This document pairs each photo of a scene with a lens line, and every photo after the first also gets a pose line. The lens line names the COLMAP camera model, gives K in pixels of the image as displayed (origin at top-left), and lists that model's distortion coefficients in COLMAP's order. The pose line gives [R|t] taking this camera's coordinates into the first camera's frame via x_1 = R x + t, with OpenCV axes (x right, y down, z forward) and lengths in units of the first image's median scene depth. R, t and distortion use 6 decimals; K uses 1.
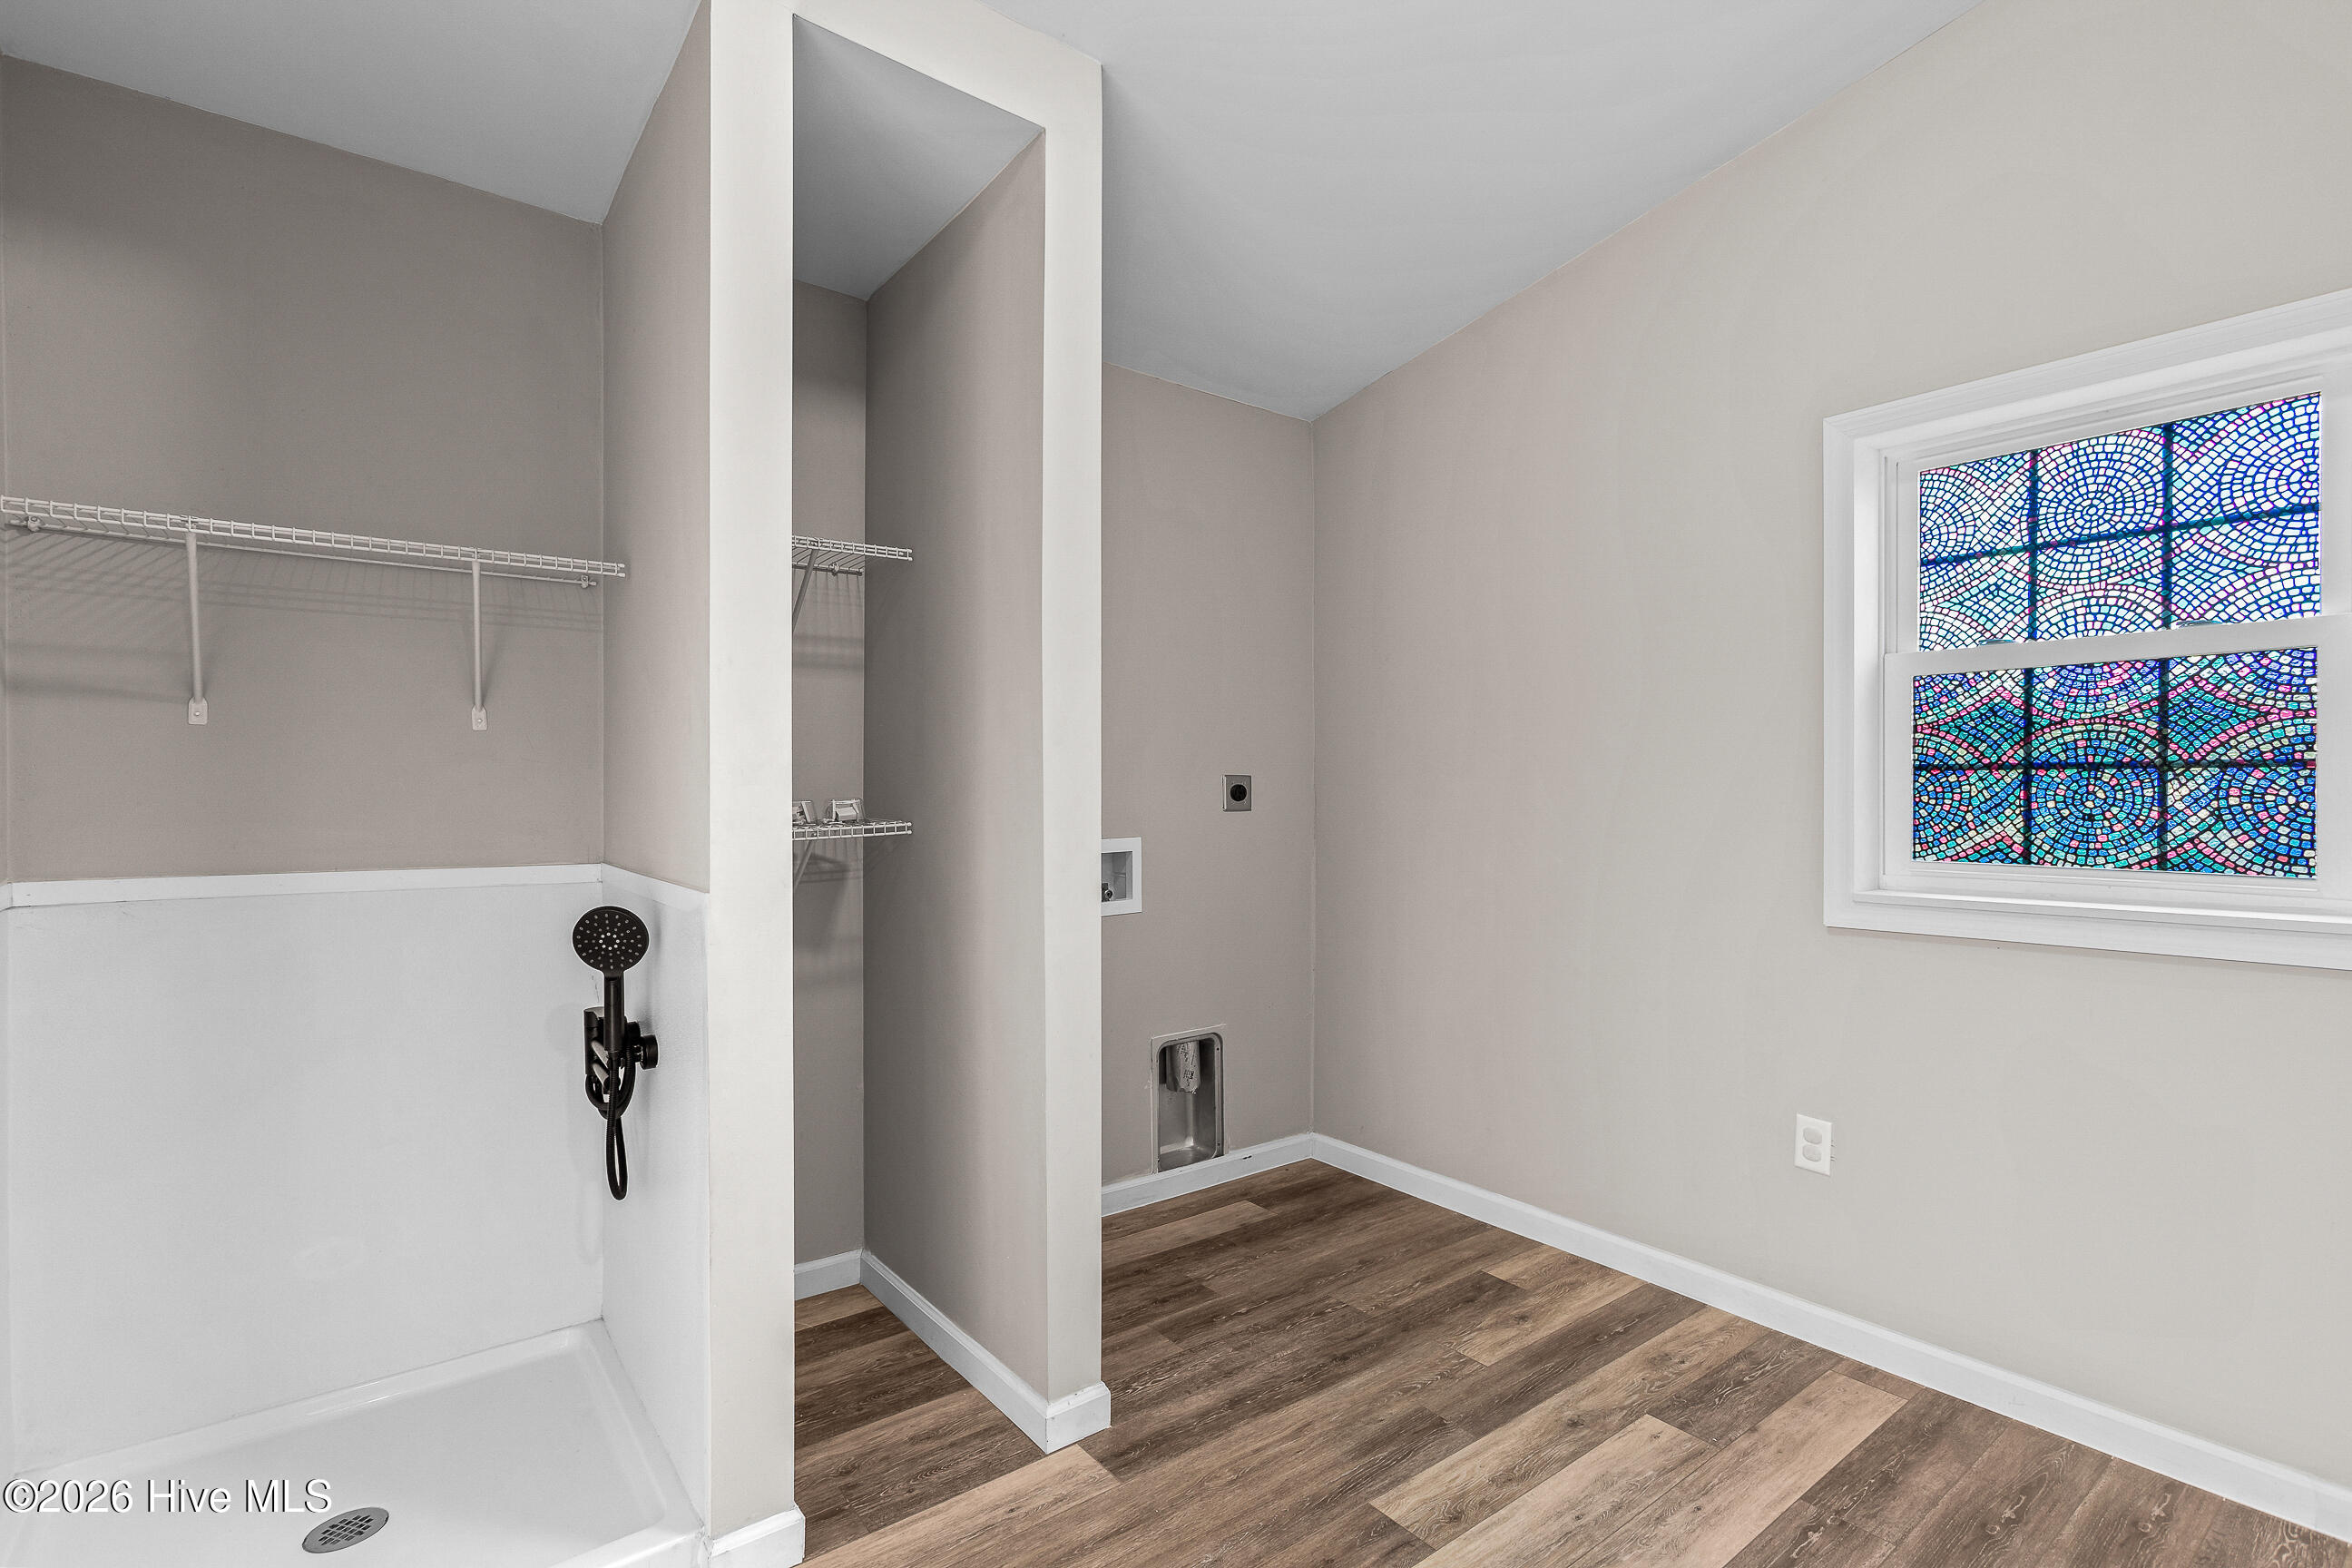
lens RADIAL K [[1080.8, 0, 1177.6], [0, 1080.8, 790.2], [0, 0, 1]] dist [-0.004202, 0.010415]
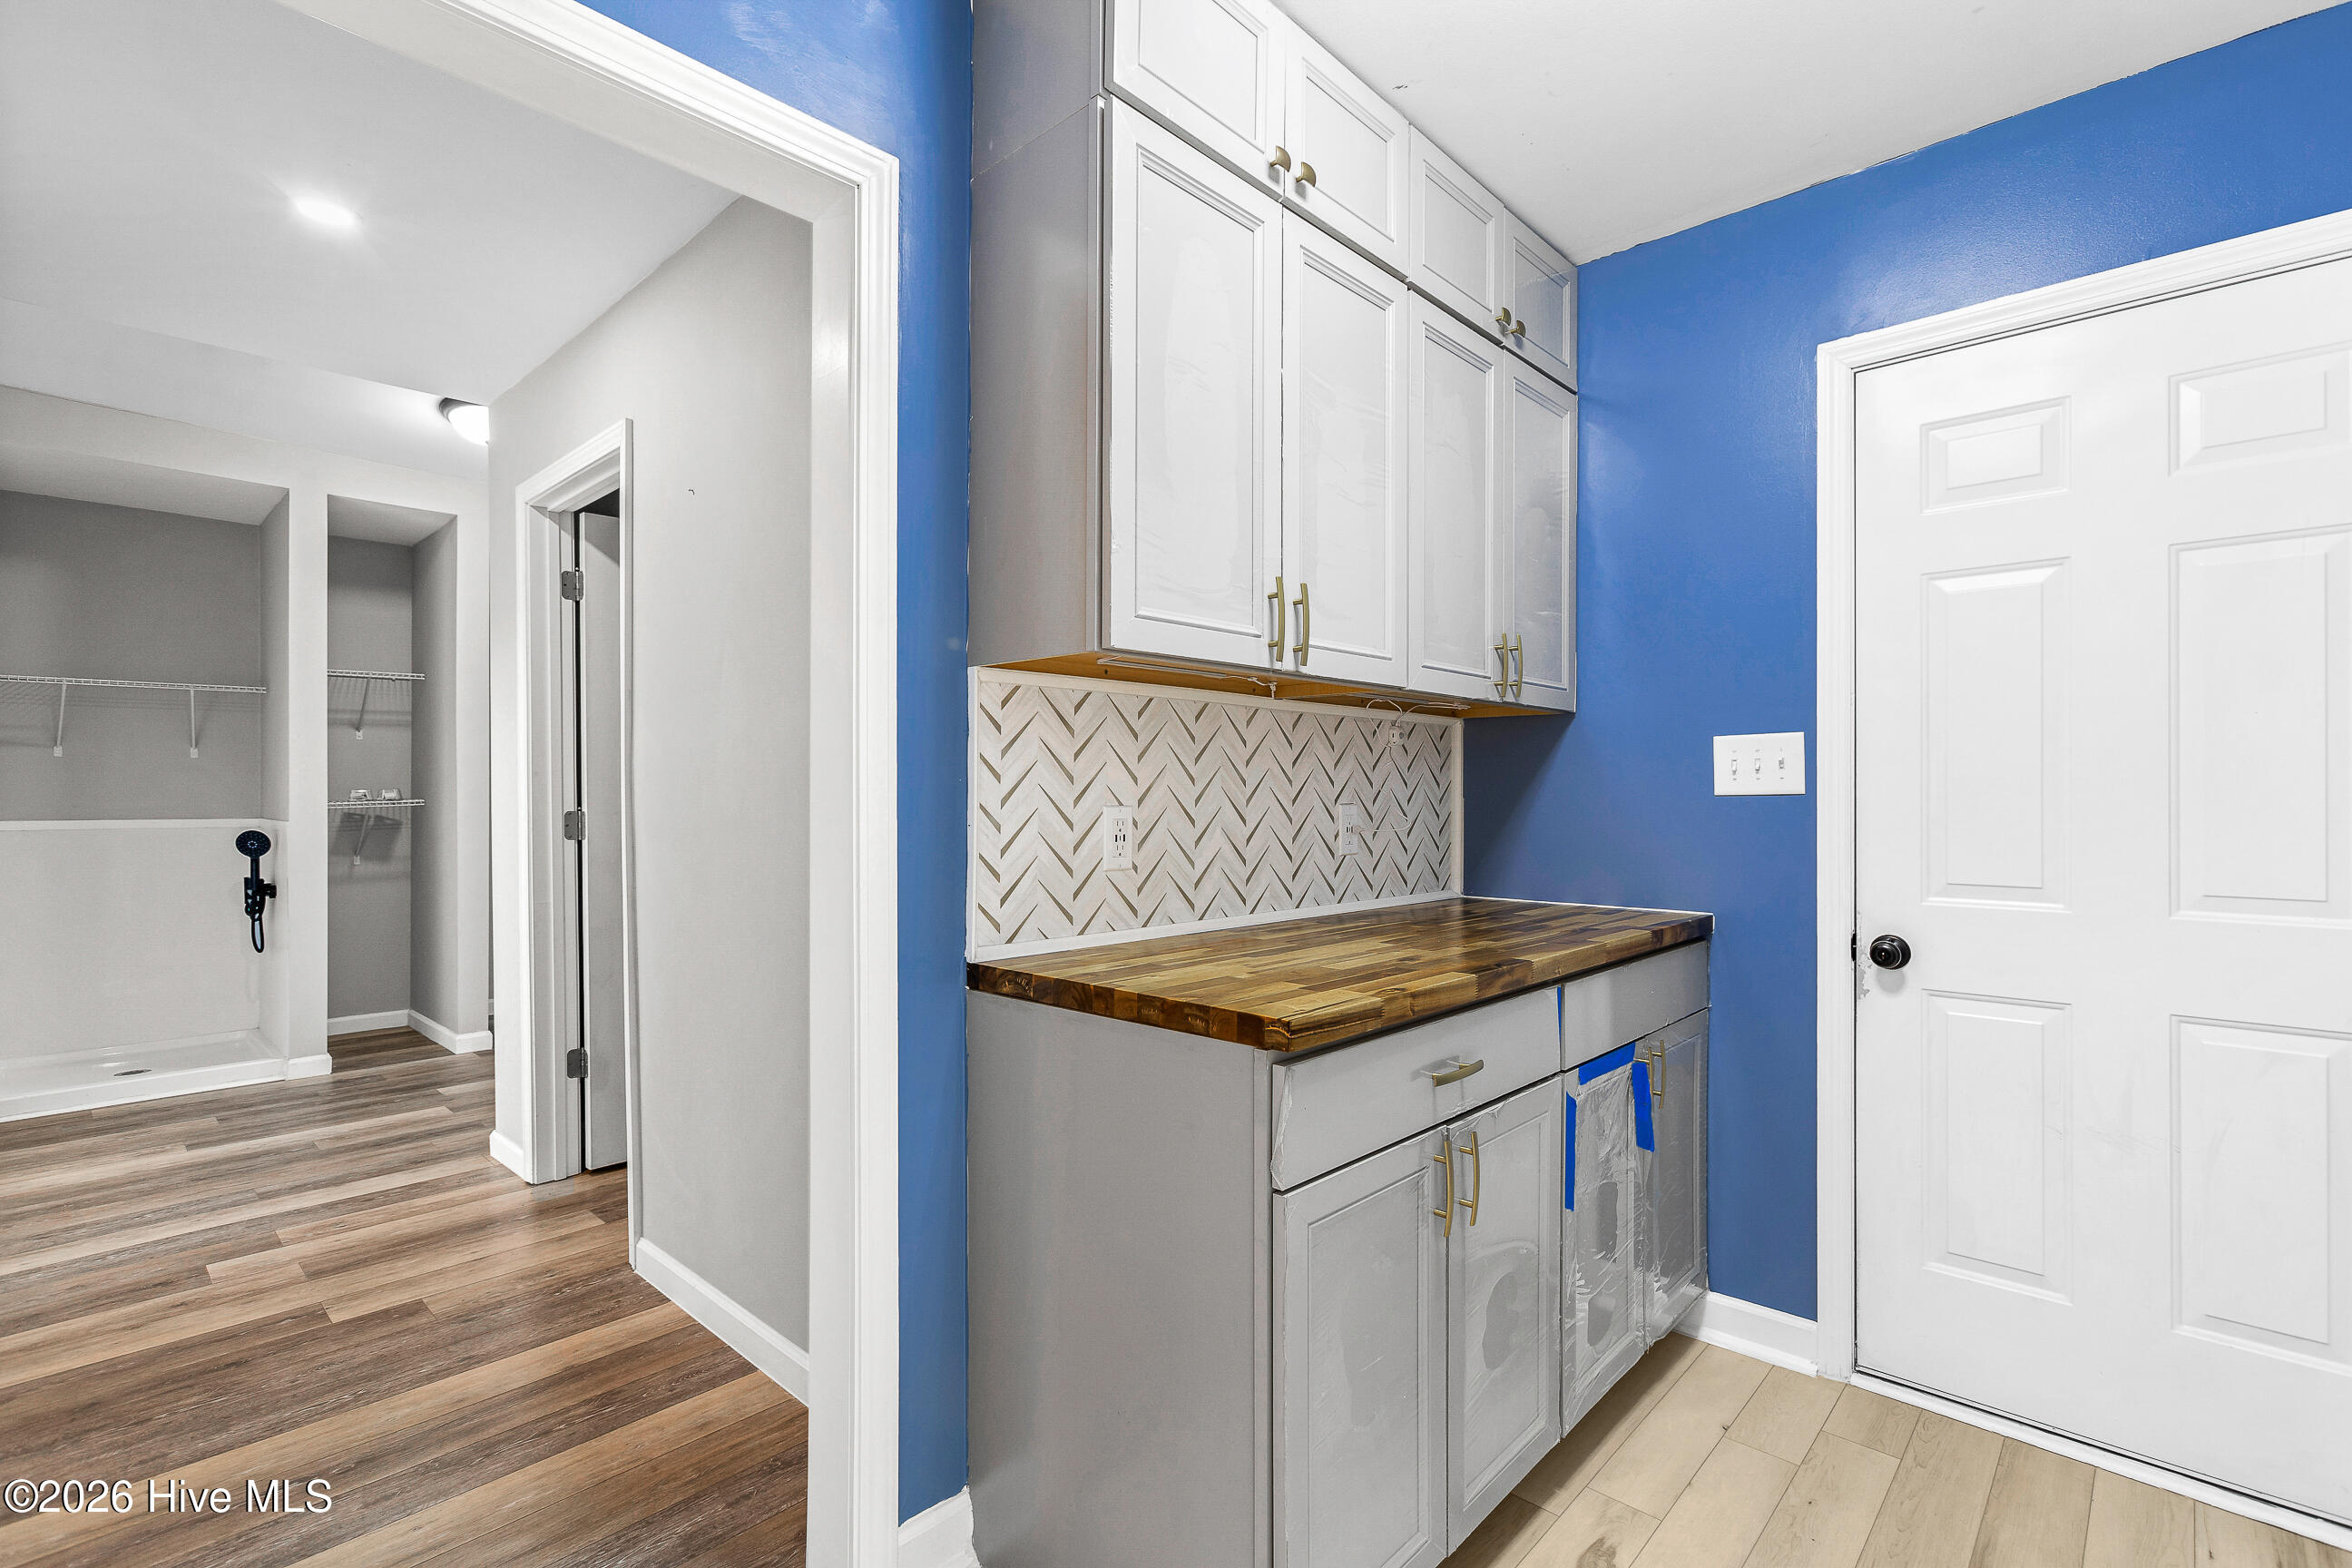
lens RADIAL K [[1066.9, 0, 1187.4], [0, 1066.9, 789.9], [0, 0, 1]] dist [0.001465, 0.000905]
pose [[0.985907, 0.002648, 0.167274, 1.121707], [-0.002965, 0.999994, 0.001645, 0.000847], [-0.167268, -0.002118, 0.985909, -1.693125]]
